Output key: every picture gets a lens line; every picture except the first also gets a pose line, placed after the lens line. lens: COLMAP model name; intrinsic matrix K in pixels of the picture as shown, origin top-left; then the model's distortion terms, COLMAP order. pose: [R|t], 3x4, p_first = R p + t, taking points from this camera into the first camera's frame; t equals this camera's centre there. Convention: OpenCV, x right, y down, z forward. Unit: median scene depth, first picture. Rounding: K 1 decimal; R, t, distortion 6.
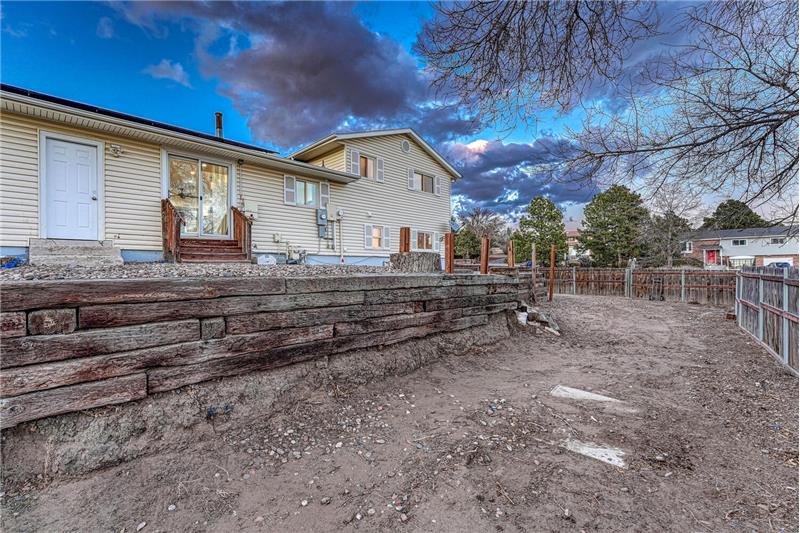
lens RADIAL K [[331.9, 0, 404.9], [0, 331.9, 274.9], [0, 0, 1]] dist [0.000447, 0.000578]
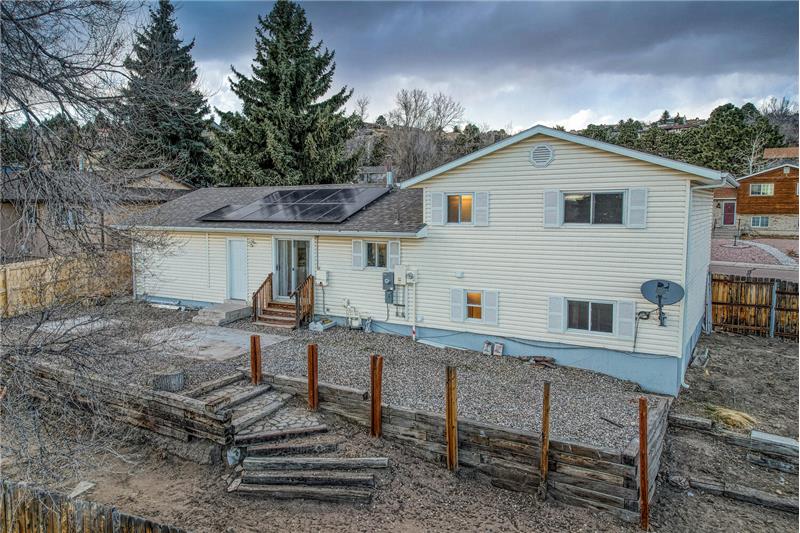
lens RADIAL K [[613.1, 0, 372.9], [0, 613.1, 257.1], [0, 0, 1]] dist [0.071795, -0.015050]
pose [[0.212778, 0.094108, -0.972558, 1.292029], [-0.021445, 0.995561, 0.091642, -0.379197], [0.976865, 0.001357, 0.213852, 0.605853]]
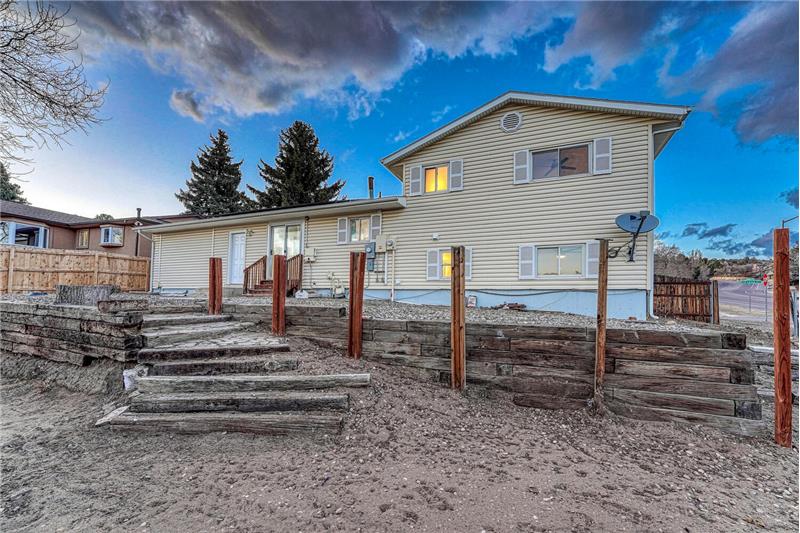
lens RADIAL K [[331.9, 0, 408.7], [0, 331.9, 295.8], [0, 0, 1]] dist [0.000447, 0.000578]
pose [[0.360406, -0.004941, -0.932782, 0.687542], [-0.042119, 0.998880, -0.021565, -0.024751], [0.931844, 0.047060, 0.359795, 0.753335]]
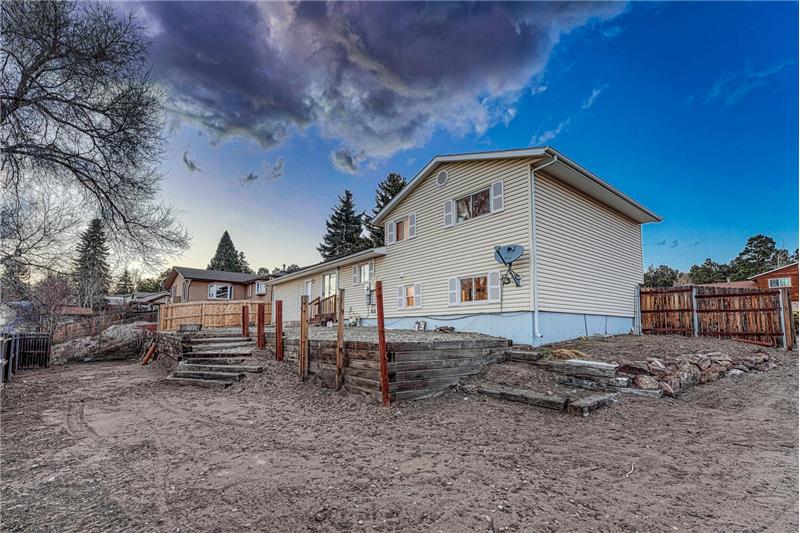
lens RADIAL K [[358.2, 0, 400.7], [0, 358.2, 301.9], [0, 0, 1]] dist [-0.001595, -0.000976]
pose [[-0.115143, -0.065462, -0.991190, 1.088401], [-0.013922, 0.997835, -0.064283, -0.036858], [0.993251, 0.006398, -0.115805, 1.273262]]
